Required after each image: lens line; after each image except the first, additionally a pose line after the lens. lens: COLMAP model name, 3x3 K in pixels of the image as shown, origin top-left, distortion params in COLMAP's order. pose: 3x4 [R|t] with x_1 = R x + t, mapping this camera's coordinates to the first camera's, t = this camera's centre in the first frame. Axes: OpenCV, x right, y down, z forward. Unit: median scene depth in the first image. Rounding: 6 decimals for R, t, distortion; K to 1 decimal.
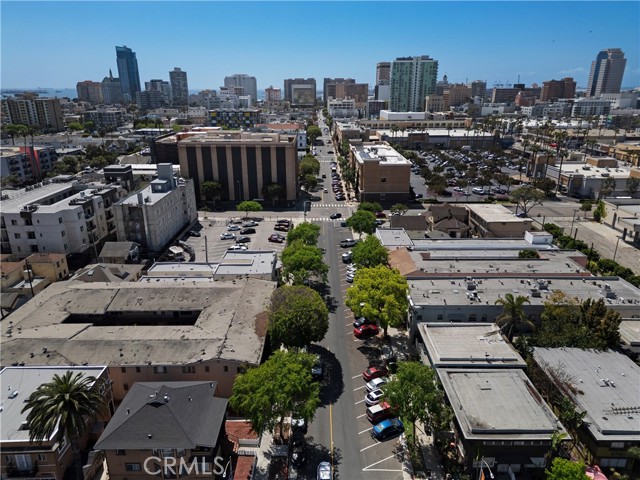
lens RADIAL K [[444.6, 0, 316.7], [0, 444.6, 240.1], [0, 0, 1]] dist [0.059267, -0.045023]
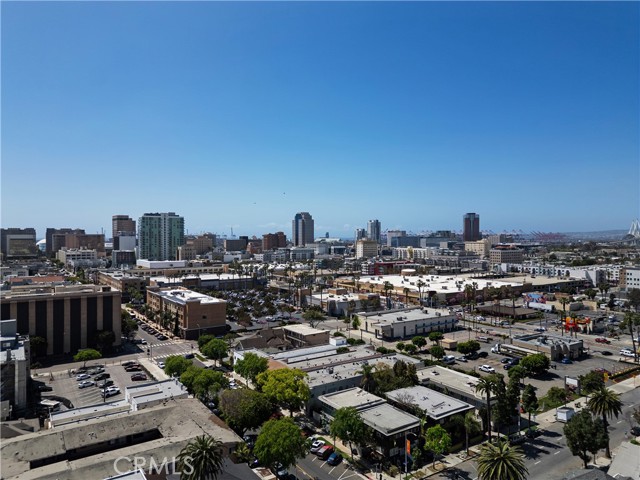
lens RADIAL K [[444.6, 0, 316.7], [0, 444.6, 240.1], [0, 0, 1]] dist [0.059267, -0.045023]
pose [[0.827031, -0.003436, 0.562146, -0.364575], [0.180230, 0.948816, -0.259355, 0.044090], [-0.532482, 0.315810, 0.785319, -0.205354]]
